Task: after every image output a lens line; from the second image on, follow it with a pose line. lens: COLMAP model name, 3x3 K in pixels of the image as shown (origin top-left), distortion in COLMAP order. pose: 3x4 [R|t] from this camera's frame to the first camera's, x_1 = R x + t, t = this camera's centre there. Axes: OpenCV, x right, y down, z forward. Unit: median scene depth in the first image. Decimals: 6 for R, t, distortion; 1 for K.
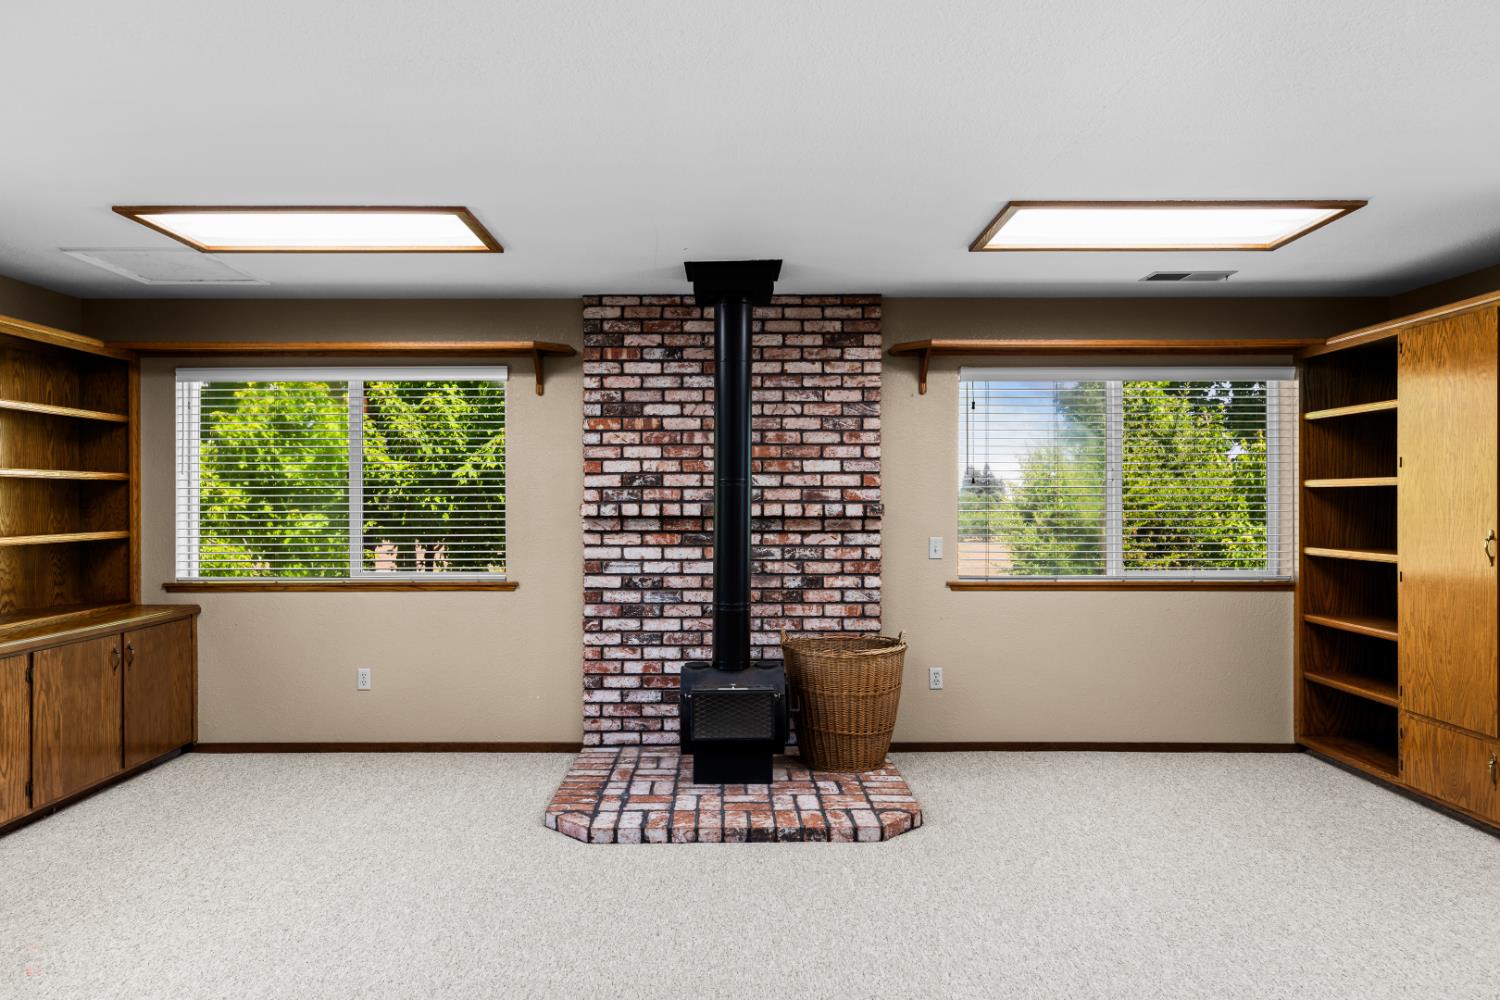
lens RADIAL K [[957.1, 0, 746.4], [0, 957.1, 496.6], [0, 0, 1]] dist [0.006780, 0.000640]
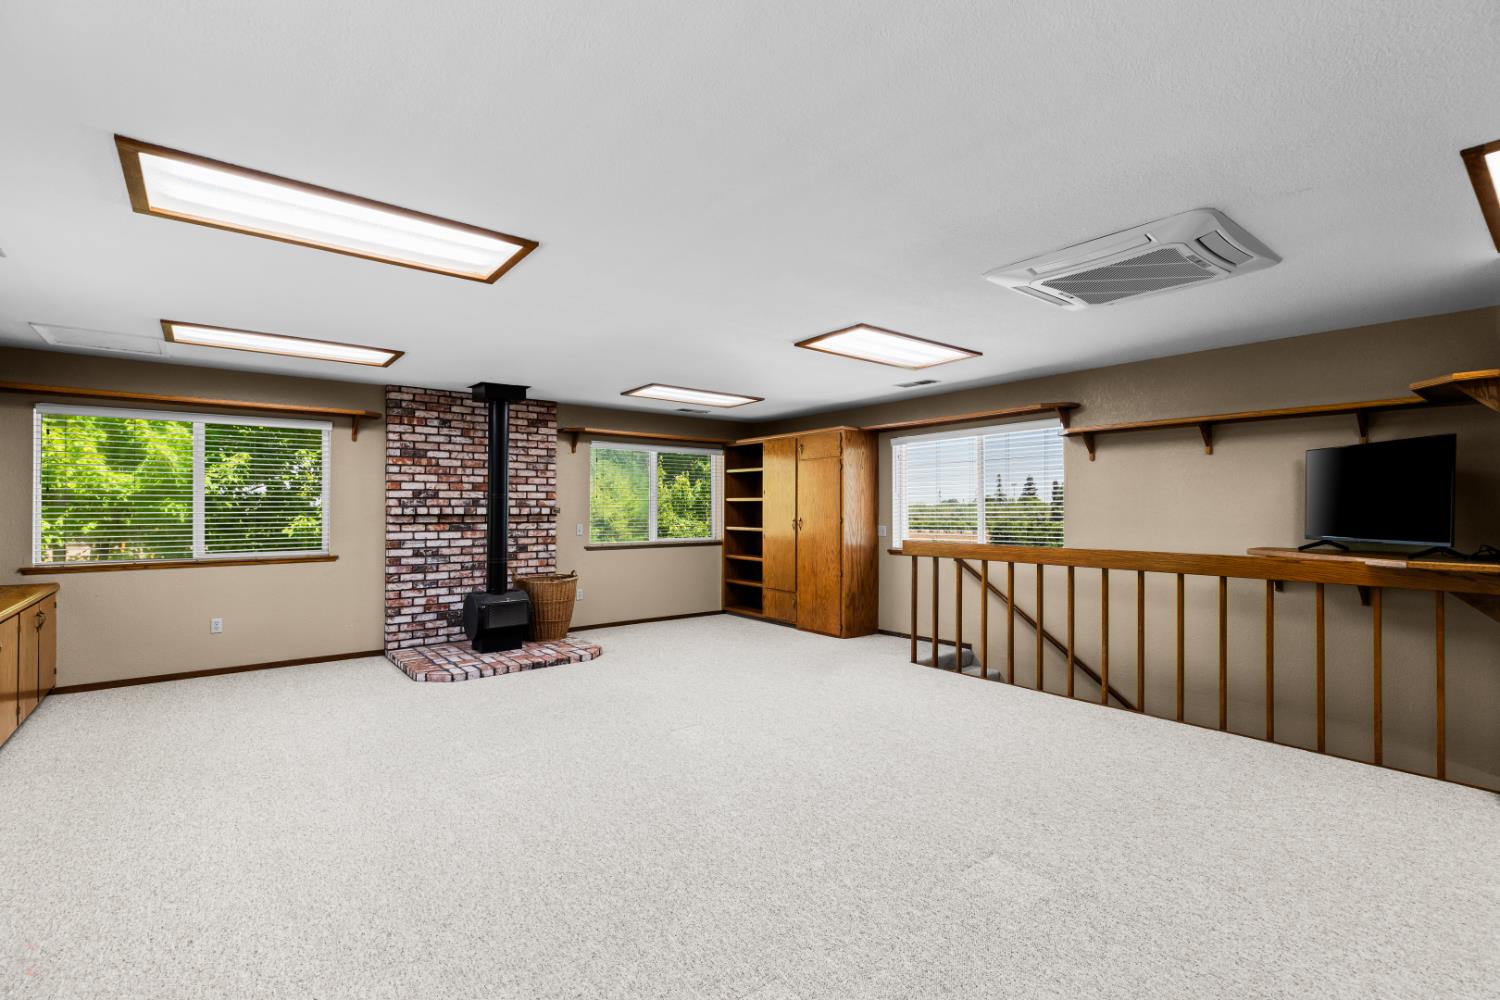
lens RADIAL K [[676.1, 0, 750.6], [0, 676.1, 503.3], [0, 0, 1]] dist [0.004964, 0.000884]
pose [[0.777070, 0.006423, 0.629381, -0.427145], [-0.004006, 0.999978, -0.005259, 0.004040], [-0.629401, 0.001565, 0.777079, -0.338527]]
